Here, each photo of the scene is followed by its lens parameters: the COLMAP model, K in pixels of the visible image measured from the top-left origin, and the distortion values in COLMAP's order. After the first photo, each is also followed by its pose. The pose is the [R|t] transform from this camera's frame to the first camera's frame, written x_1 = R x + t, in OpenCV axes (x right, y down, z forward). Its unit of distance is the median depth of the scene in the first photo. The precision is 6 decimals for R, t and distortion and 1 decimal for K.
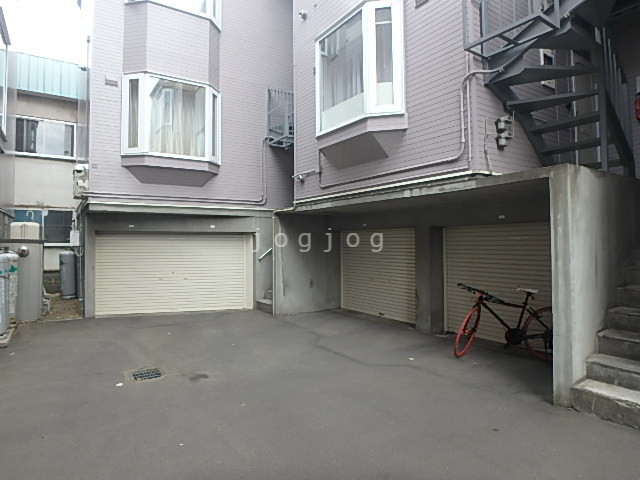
lens RADIAL K [[392.2, 0, 330.7], [0, 392.2, 232.3], [0, 0, 1]] dist [-0.006570, -0.018018]
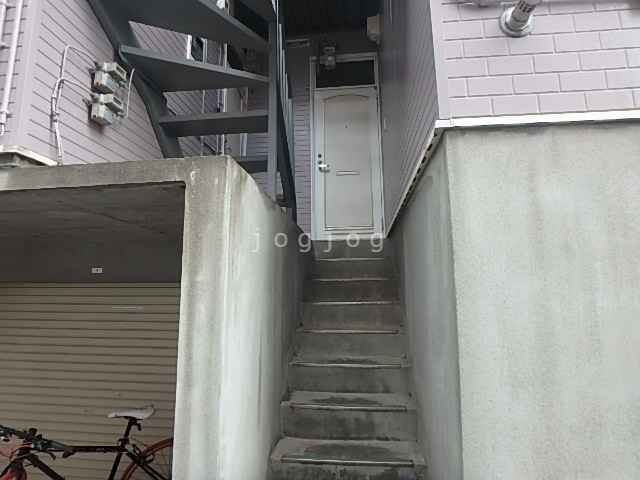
lens RADIAL K [[392.2, 0, 330.7], [0, 392.2, 232.3], [0, 0, 1]] dist [-0.006570, -0.018018]
pose [[0.639914, 0.126471, 0.757968, 0.275277], [-0.021099, 0.988884, -0.147187, -0.022284], [-0.768157, 0.078194, 0.635469, 0.490386]]
